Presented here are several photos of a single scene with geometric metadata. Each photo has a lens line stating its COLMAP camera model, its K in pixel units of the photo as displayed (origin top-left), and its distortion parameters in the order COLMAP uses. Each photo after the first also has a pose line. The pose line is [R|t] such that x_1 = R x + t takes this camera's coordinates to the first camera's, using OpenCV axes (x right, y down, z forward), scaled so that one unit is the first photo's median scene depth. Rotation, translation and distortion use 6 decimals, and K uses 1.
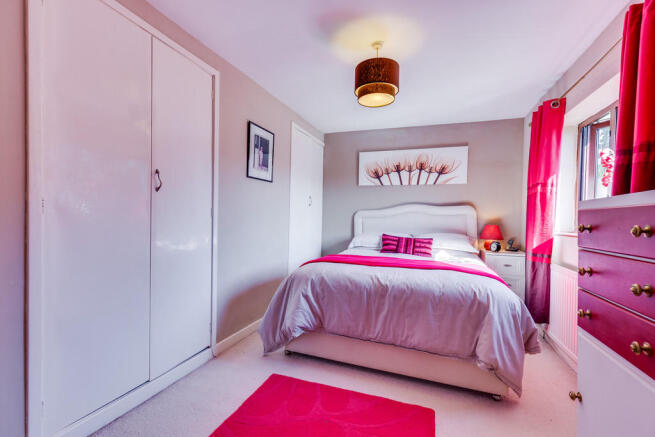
lens RADIAL K [[295.7, 0, 327.5], [0, 295.7, 218.5], [0, 0, 1]] dist [-0.000393, -0.000057]
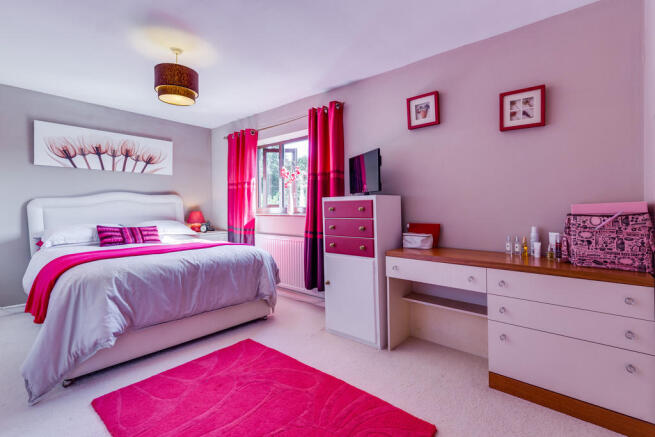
lens RADIAL K [[296.4, 0, 329.9], [0, 296.4, 204.0], [0, 0, 1]] dist [0.001737, -0.000133]
pose [[0.348657, -0.008906, 0.937208, -0.429261], [0.012737, 0.999908, 0.004763, -0.007336], [-0.937164, 0.010276, 0.348738, 0.055959]]
